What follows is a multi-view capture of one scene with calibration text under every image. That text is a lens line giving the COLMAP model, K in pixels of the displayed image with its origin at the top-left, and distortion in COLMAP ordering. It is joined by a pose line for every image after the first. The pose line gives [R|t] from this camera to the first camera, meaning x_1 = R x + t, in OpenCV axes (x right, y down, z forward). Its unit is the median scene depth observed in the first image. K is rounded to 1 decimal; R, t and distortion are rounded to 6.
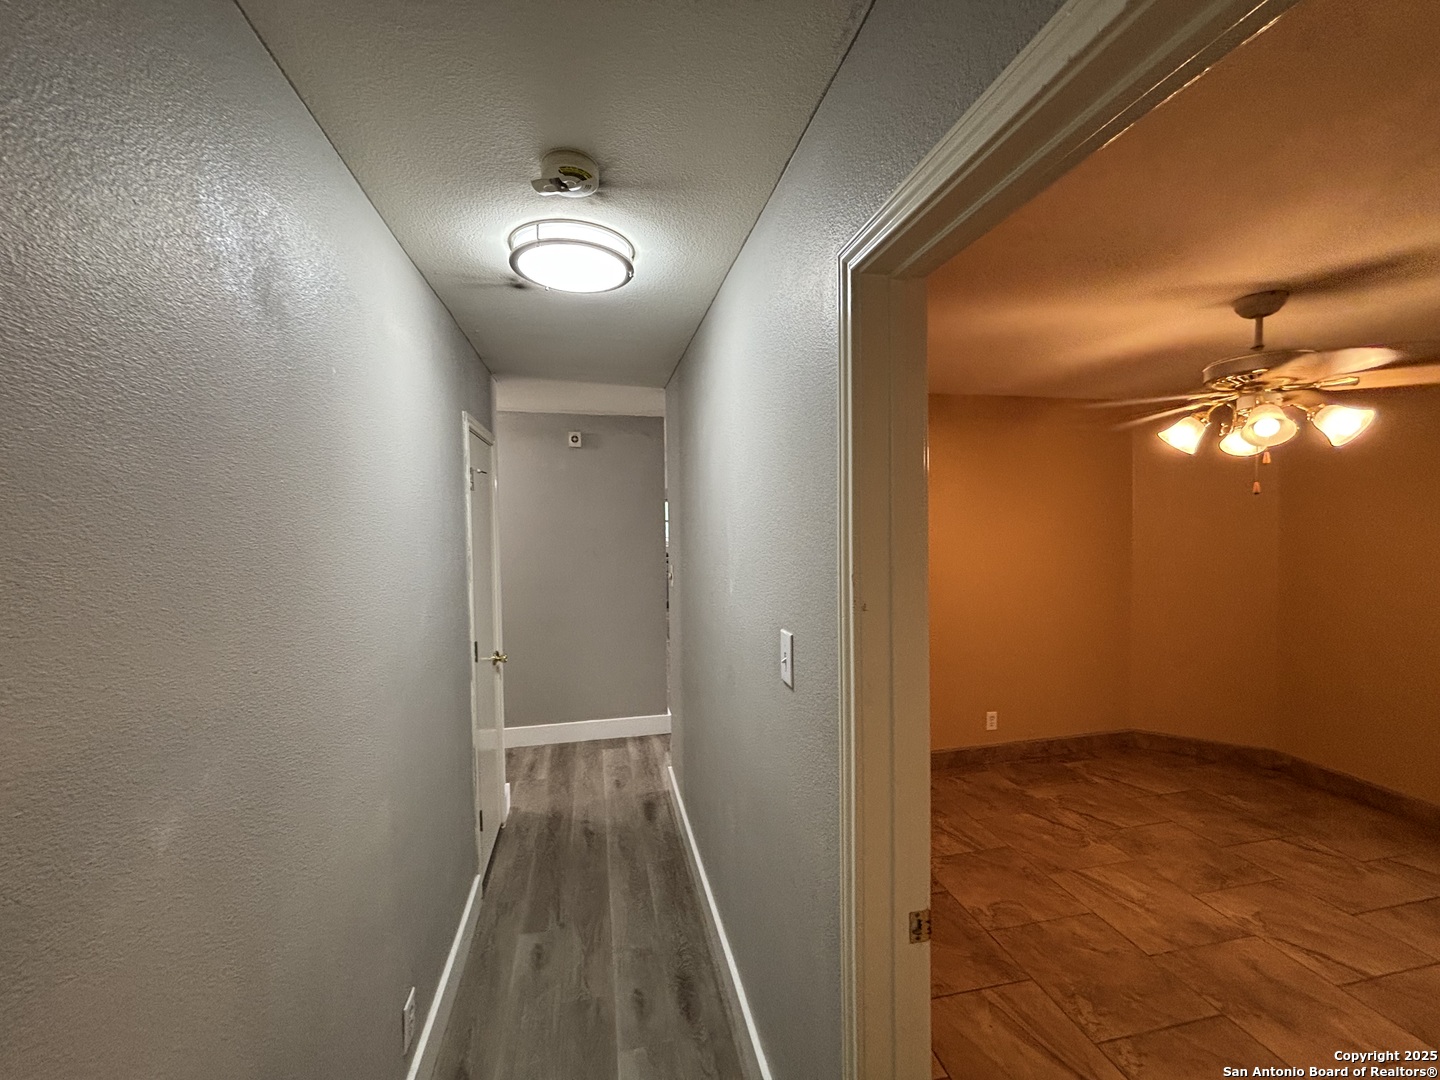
lens RADIAL K [[581.0, 0, 707.4], [0, 581.0, 546.3], [0, 0, 1]] dist [0.002407, -0.003045]
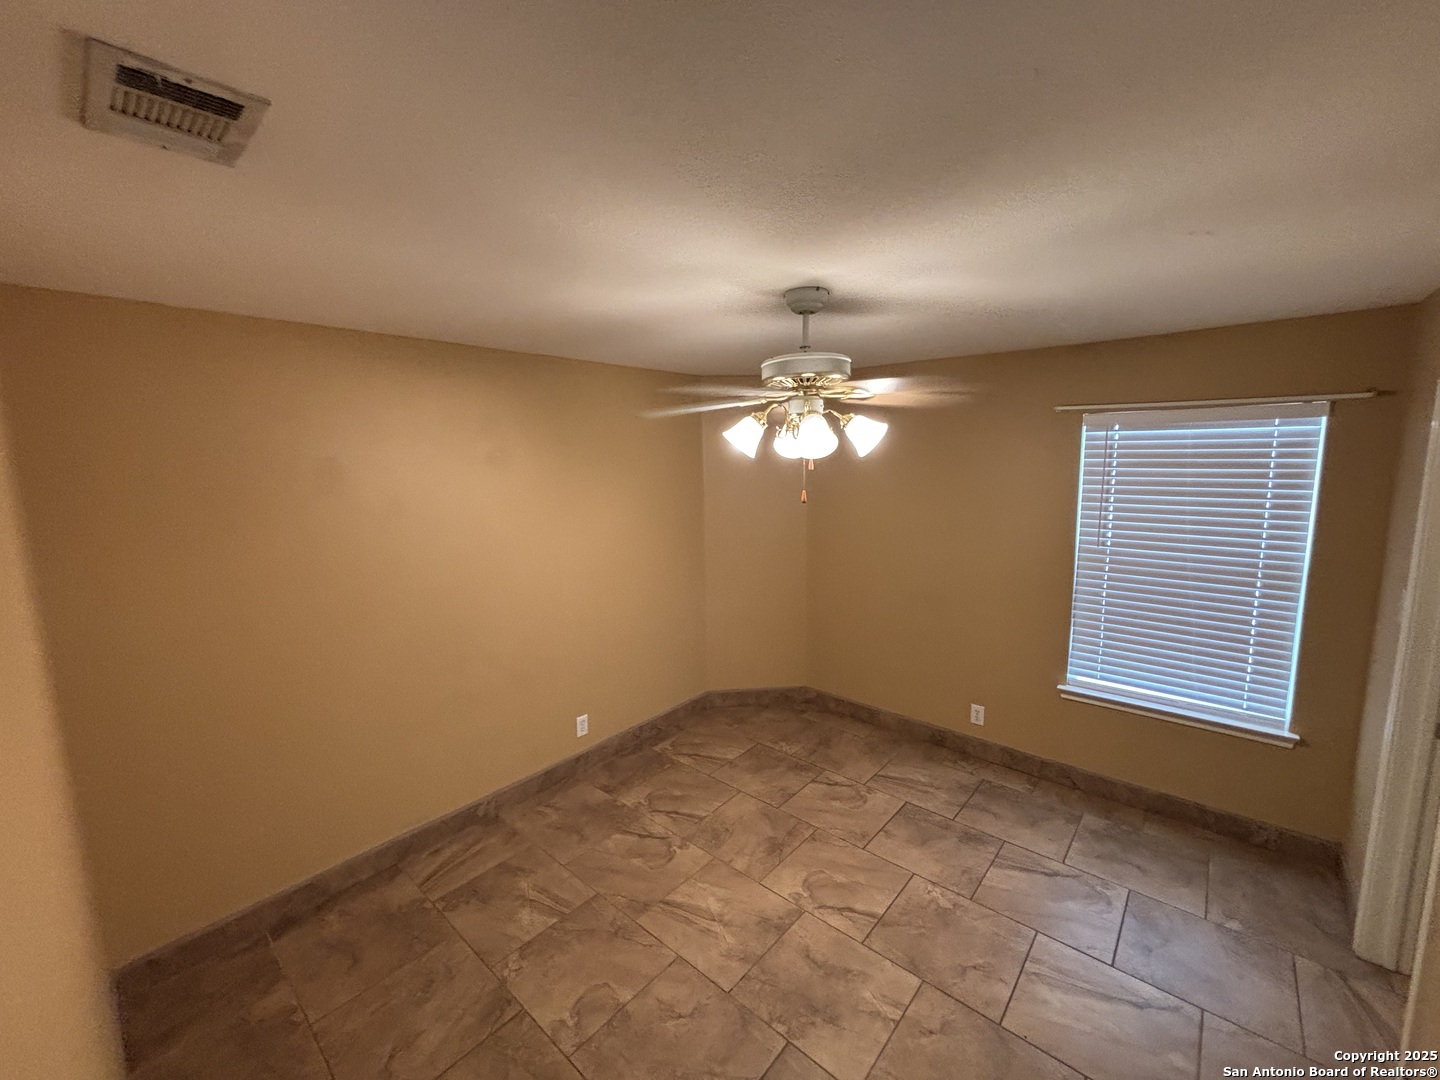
lens RADIAL K [[581.0, 0, 730.3], [0, 581.0, 541.8], [0, 0, 1]] dist [0.002407, -0.003045]
pose [[0.782892, -0.090048, 0.615607, 0.200016], [0.020535, 0.992671, 0.119087, -0.118714], [-0.621819, -0.080590, 0.779004, 0.258115]]
